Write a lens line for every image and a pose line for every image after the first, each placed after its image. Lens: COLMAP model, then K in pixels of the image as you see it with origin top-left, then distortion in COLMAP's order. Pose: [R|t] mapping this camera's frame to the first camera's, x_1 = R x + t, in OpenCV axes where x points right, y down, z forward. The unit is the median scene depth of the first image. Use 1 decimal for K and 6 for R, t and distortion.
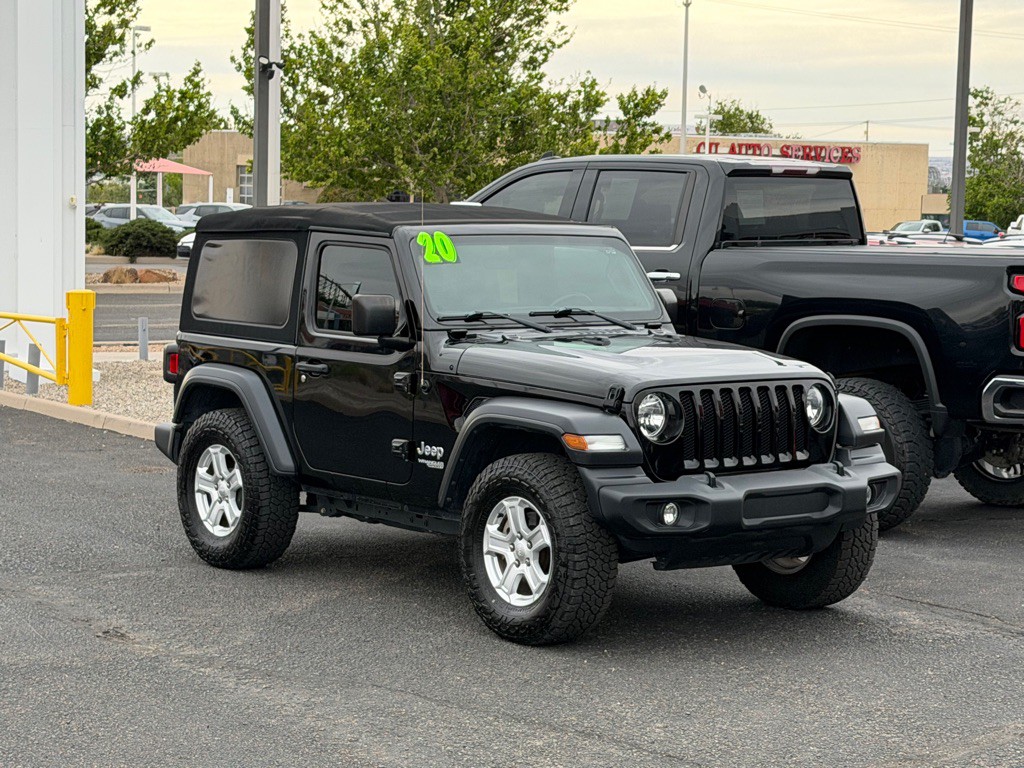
lens RADIAL K [[2296.4, 0, 503.4], [0, 2296.4, 377.8], [0, 0, 1]] dist [0.146590, 0.000000]
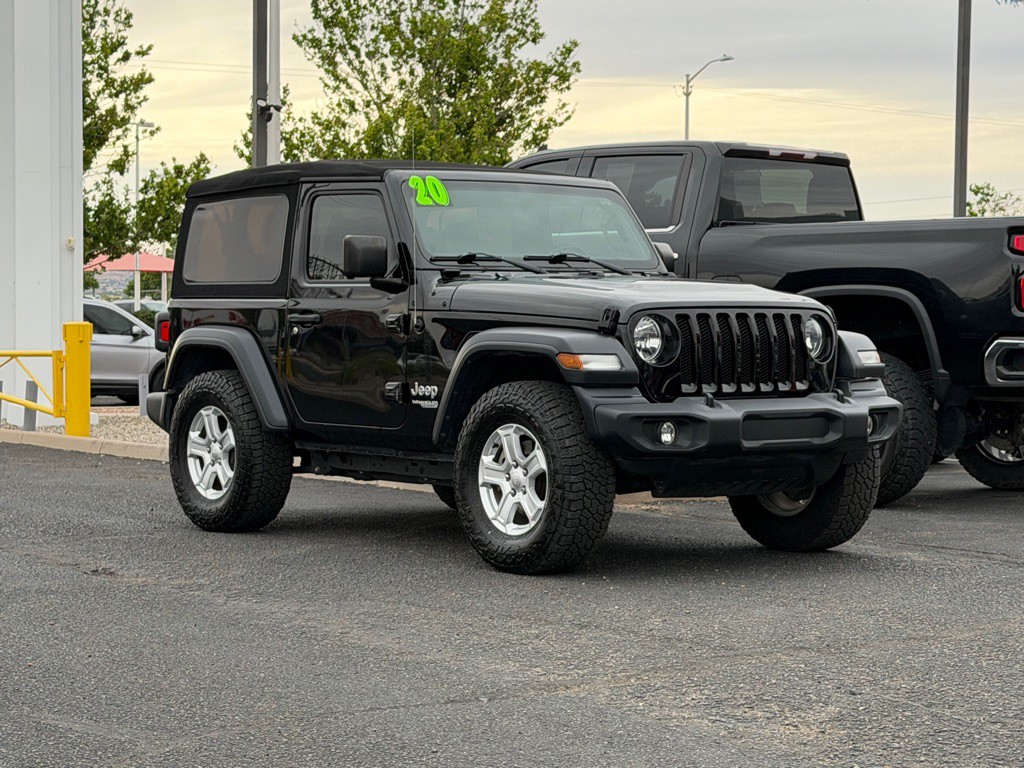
lens RADIAL K [[2296.4, 0, 518.5], [0, 2296.4, 391.8], [0, 0, 1]] dist [0.146590, 0.000000]
pose [[0.999905, -0.013338, 0.003488, 0.004648], [0.013478, 0.998949, -0.043798, 0.068252], [-0.002900, 0.043841, 0.999034, 0.015343]]
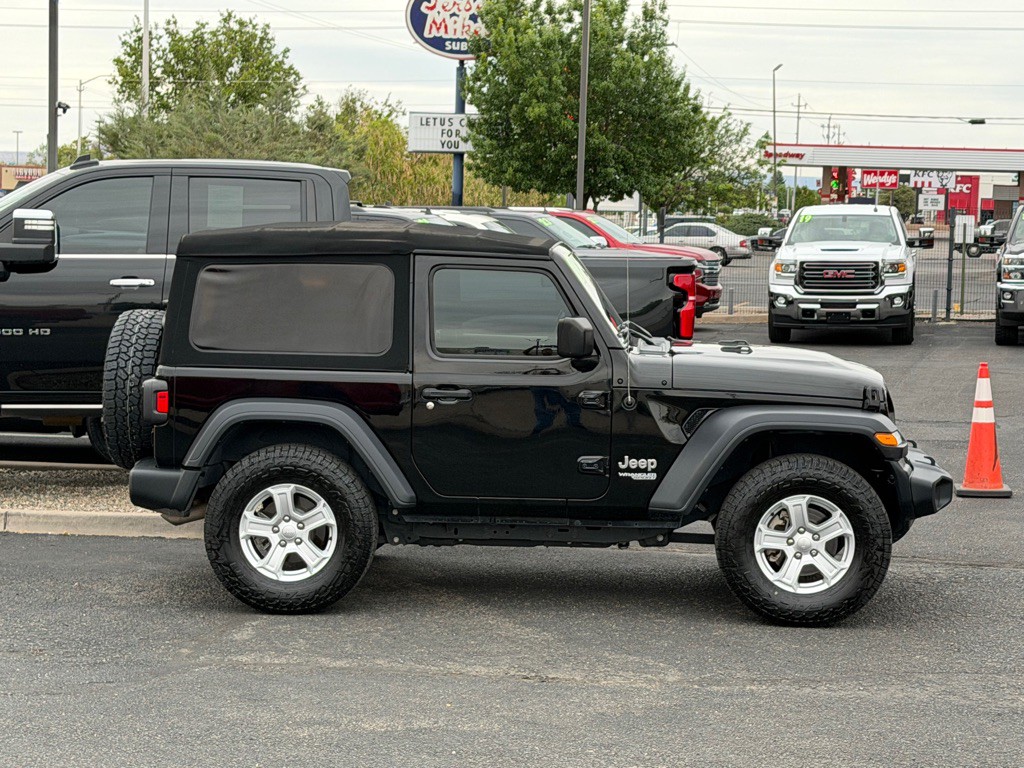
lens RADIAL K [[2296.4, 0, 503.4], [0, 2296.4, 392.9], [0, 0, 1]] dist [0.146590, 0.000000]
pose [[0.665742, -0.068839, 0.743000, -0.761796], [0.052846, 0.997585, 0.045075, -0.045627], [-0.744309, 0.009257, 0.667772, 0.311903]]
